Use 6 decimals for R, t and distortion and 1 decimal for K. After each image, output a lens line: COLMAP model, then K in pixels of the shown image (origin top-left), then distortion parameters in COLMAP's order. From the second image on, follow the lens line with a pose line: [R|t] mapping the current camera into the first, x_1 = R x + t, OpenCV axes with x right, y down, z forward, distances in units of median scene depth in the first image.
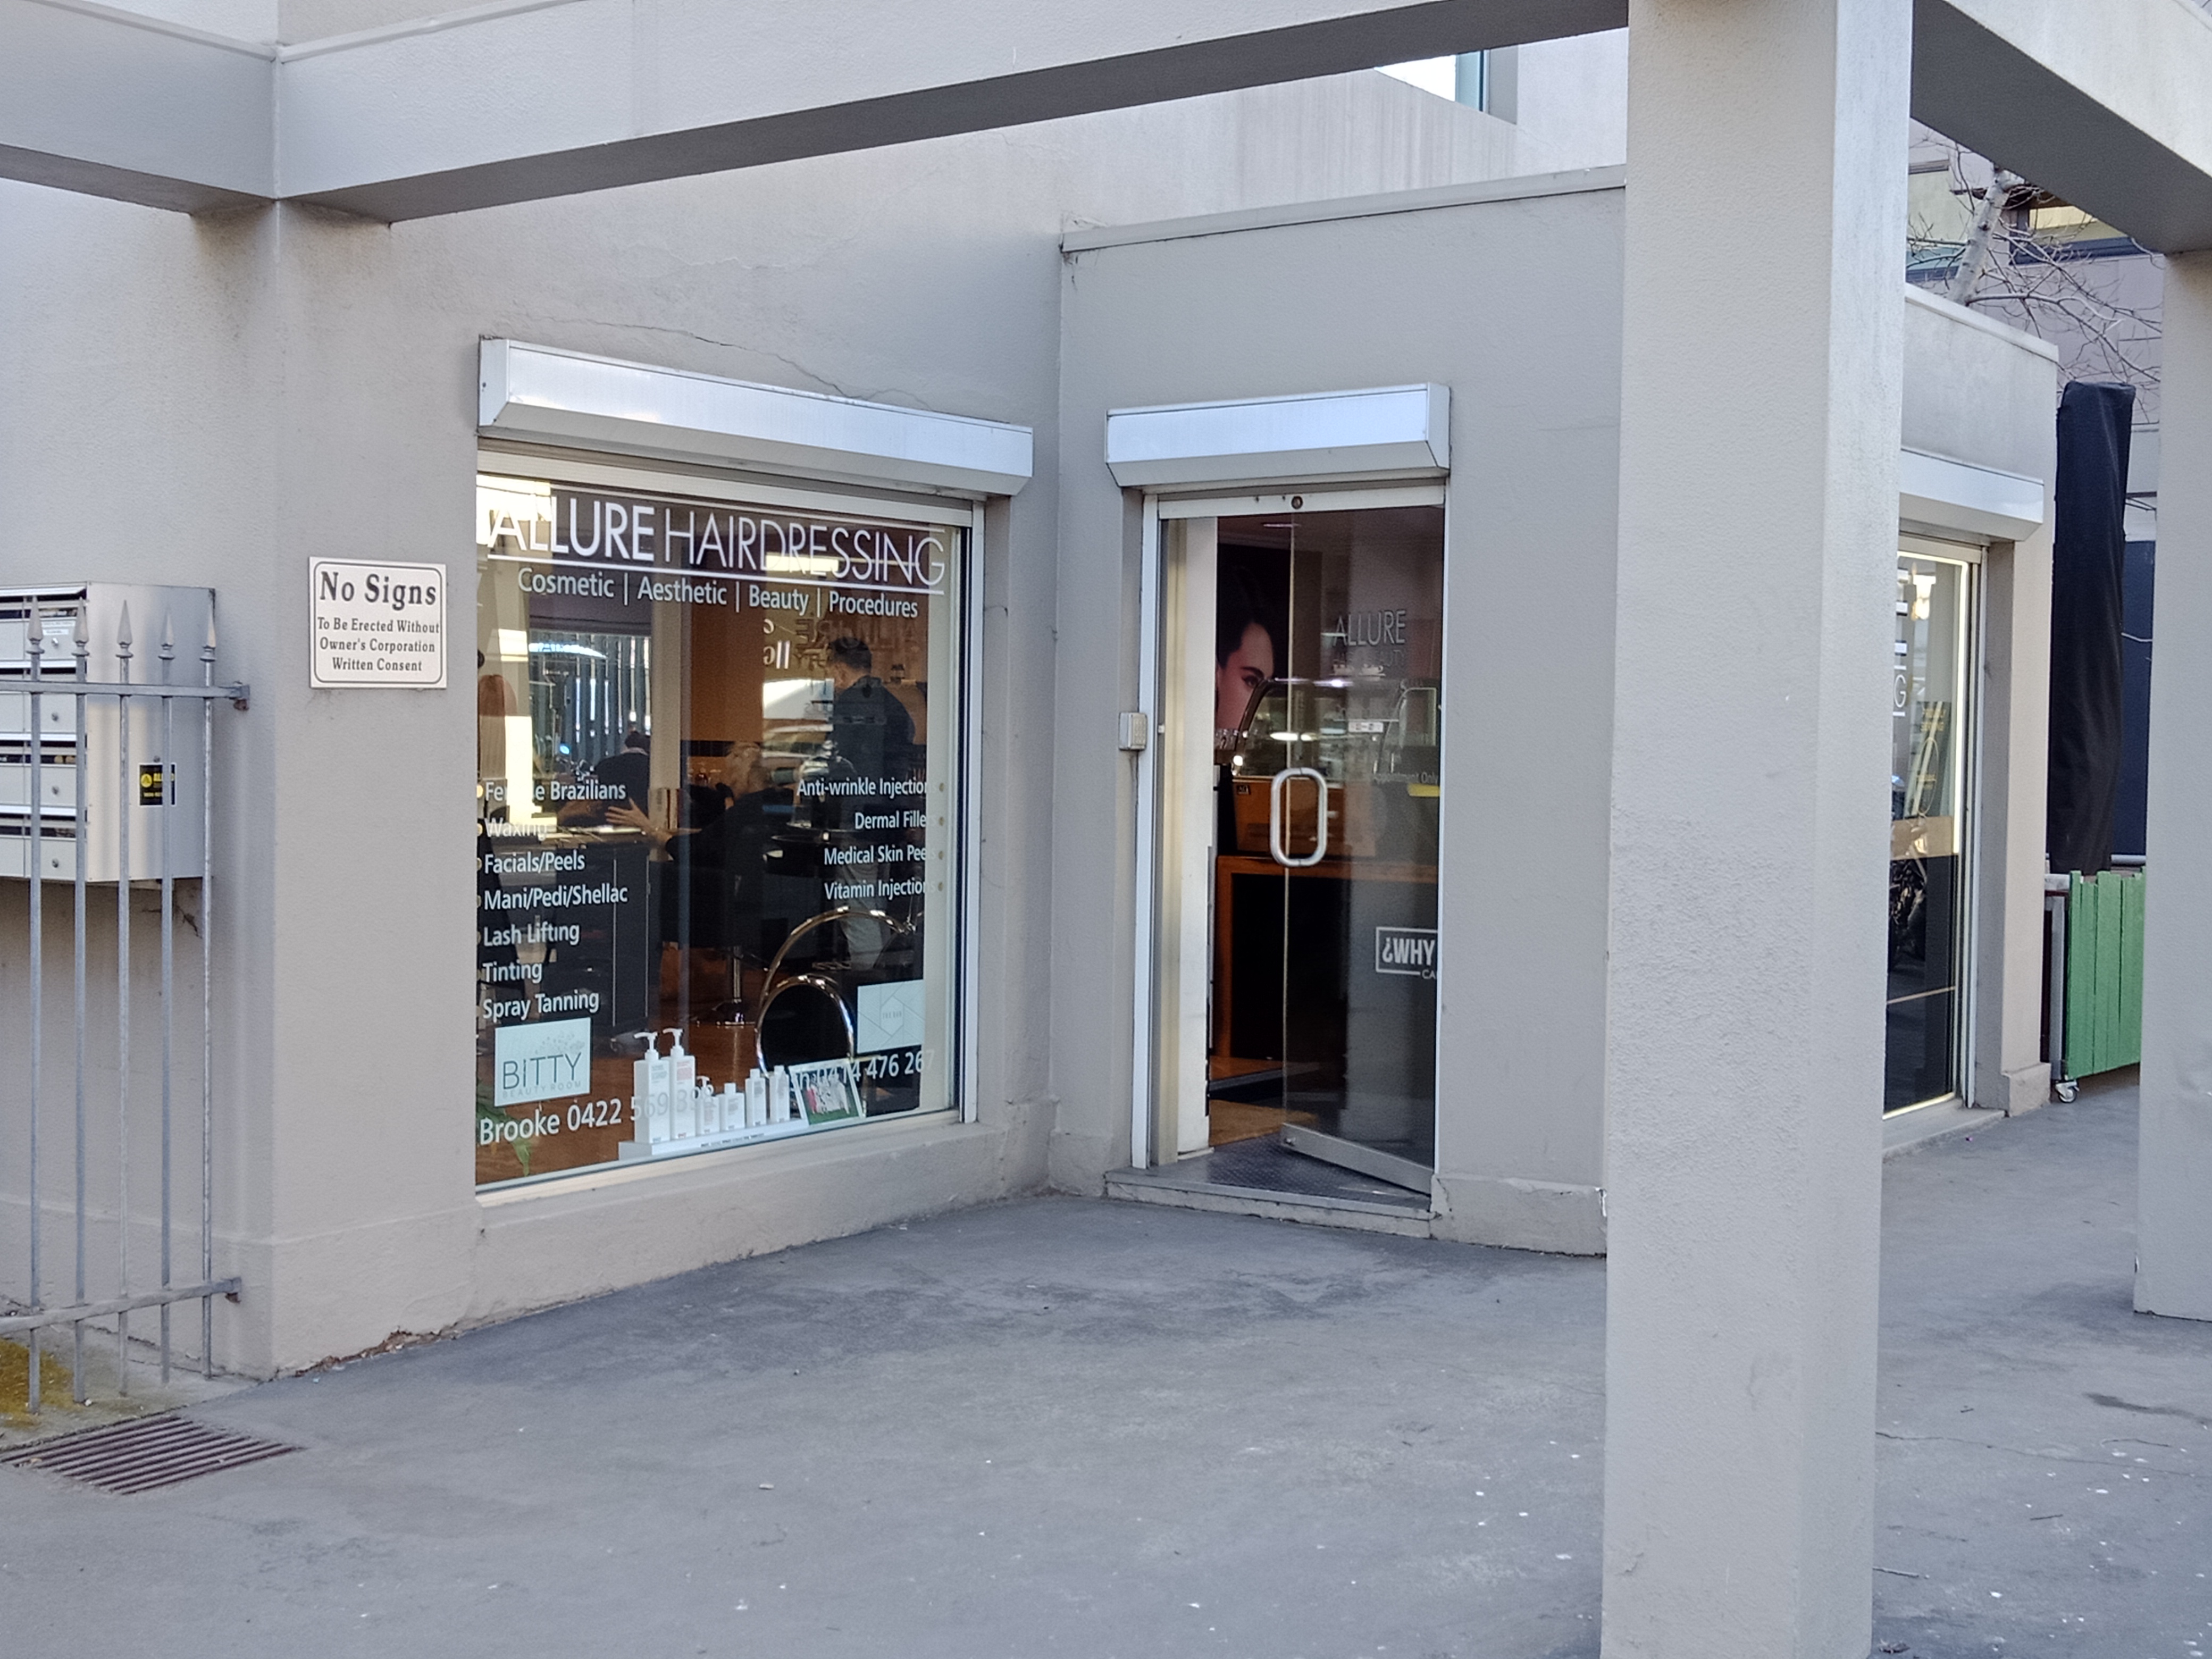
lens RADIAL K [[2619.6, 0, 1106.0], [0, 2619.6, 829.5], [0, 0, 1]] dist [0.086736, -0.256995]
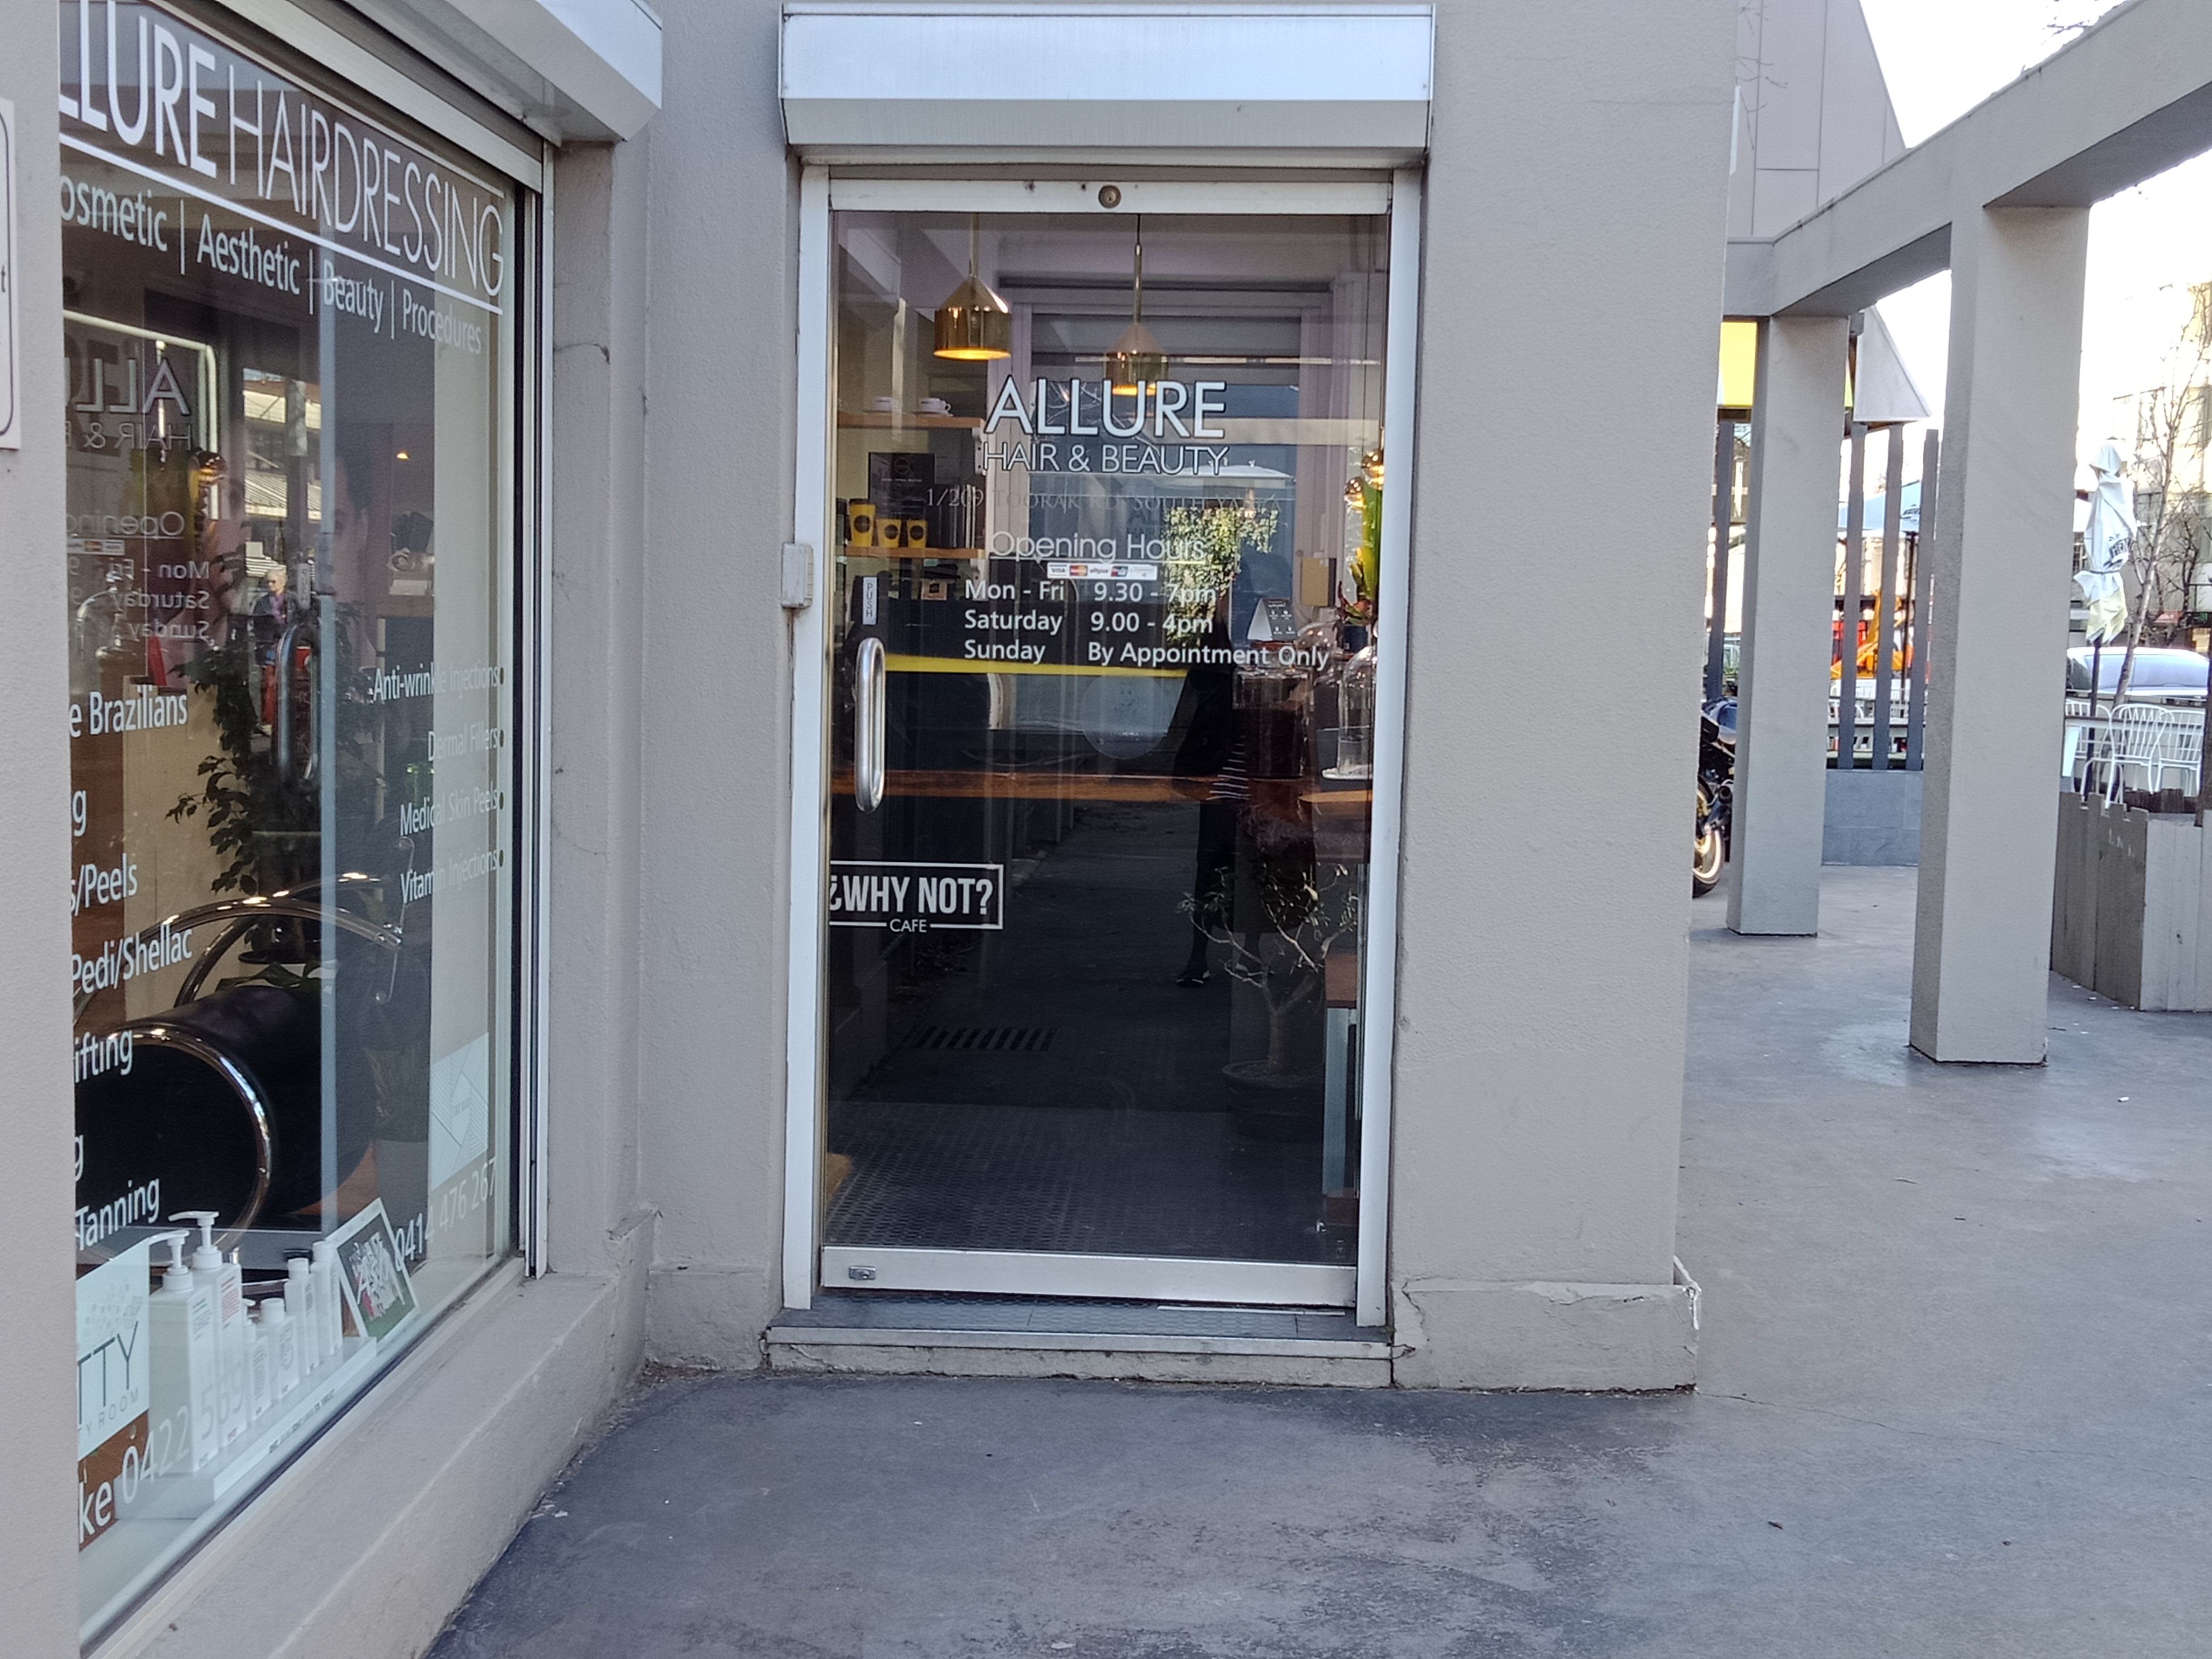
lens RADIAL K [[2619.6, 0, 1106.0], [0, 2619.6, 829.5], [0, 0, 1]] dist [0.086736, -0.256995]
pose [[0.847446, -0.041473, 0.529260, -0.278305], [0.008627, 0.997888, 0.064382, -0.020697], [-0.530812, -0.049994, 0.846014, 0.533233]]
